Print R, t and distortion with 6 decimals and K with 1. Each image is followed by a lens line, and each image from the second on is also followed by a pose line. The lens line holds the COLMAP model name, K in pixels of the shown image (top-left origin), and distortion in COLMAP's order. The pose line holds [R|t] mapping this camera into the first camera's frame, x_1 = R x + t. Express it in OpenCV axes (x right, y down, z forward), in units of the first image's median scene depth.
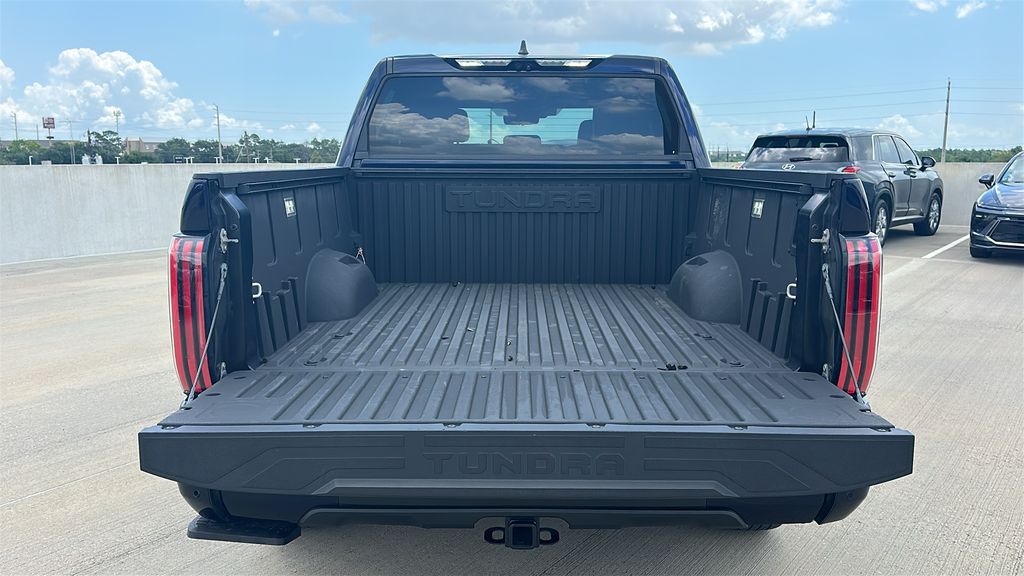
lens RADIAL K [[878.9, 0, 512.0], [0, 878.9, 288.0], [0, 0, 1]] dist [0.071406, -0.127254]
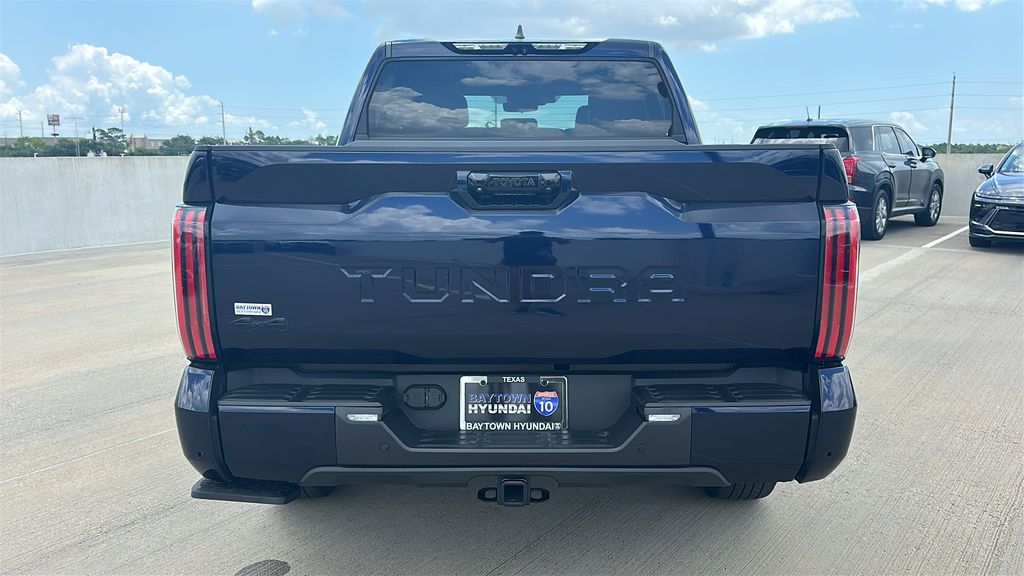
lens RADIAL K [[880.2, 0, 517.8], [0, 880.2, 289.2], [0, 0, 1]] dist [0.066258, -0.119032]
pose [[0.999996, -0.002763, -0.000179, 0.006321], [0.002763, 0.999984, 0.004930, 0.012357], [0.000165, -0.004931, 0.999988, -0.013649]]
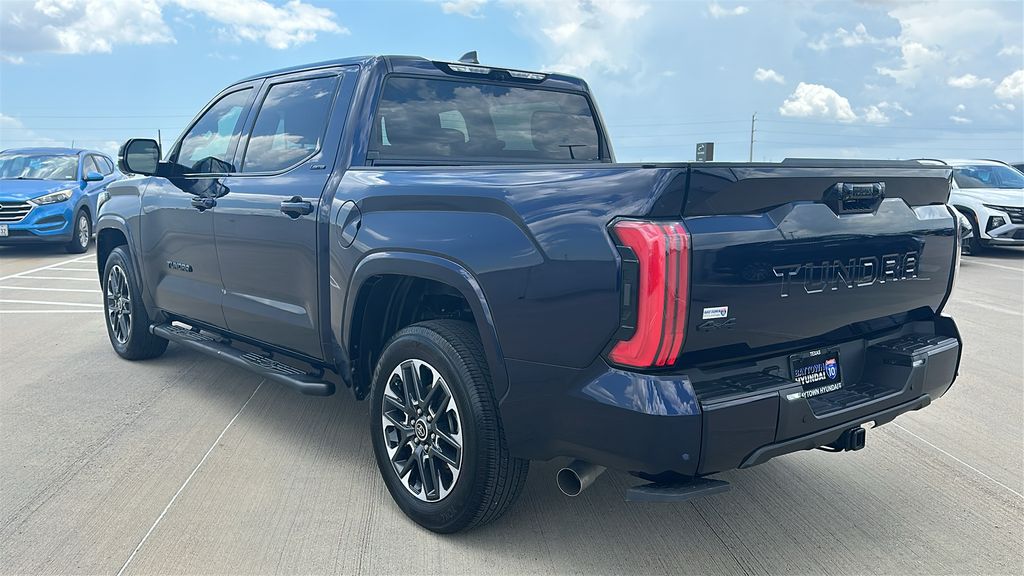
lens RADIAL K [[884.3, 0, 507.4], [0, 884.3, 262.6], [0, 0, 1]] dist [0.023115, -0.004198]
pose [[0.764854, -0.061243, 0.641286, -0.433255], [0.092691, 0.995575, -0.015475, -0.003040], [-0.637500, 0.071277, 0.767146, 0.108922]]
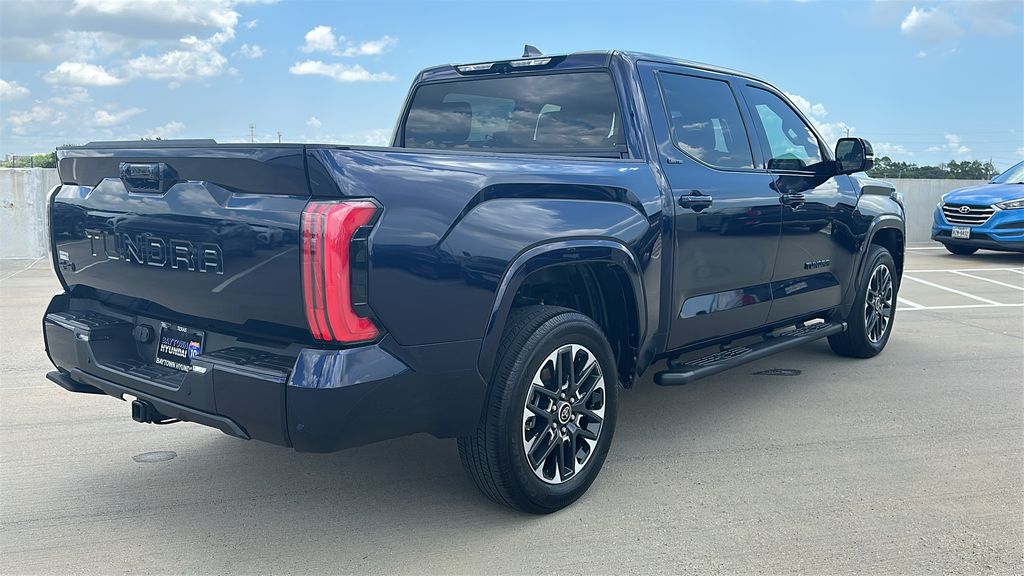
lens RADIAL K [[878.9, 0, 512.0], [0, 878.9, 288.0], [0, 0, 1]] dist [0.071406, -0.127254]
pose [[0.759416, 0.089738, -0.644387, 0.470220], [-0.107295, 0.994155, 0.011999, 0.004751], [0.641697, 0.060027, 0.764606, 0.111106]]
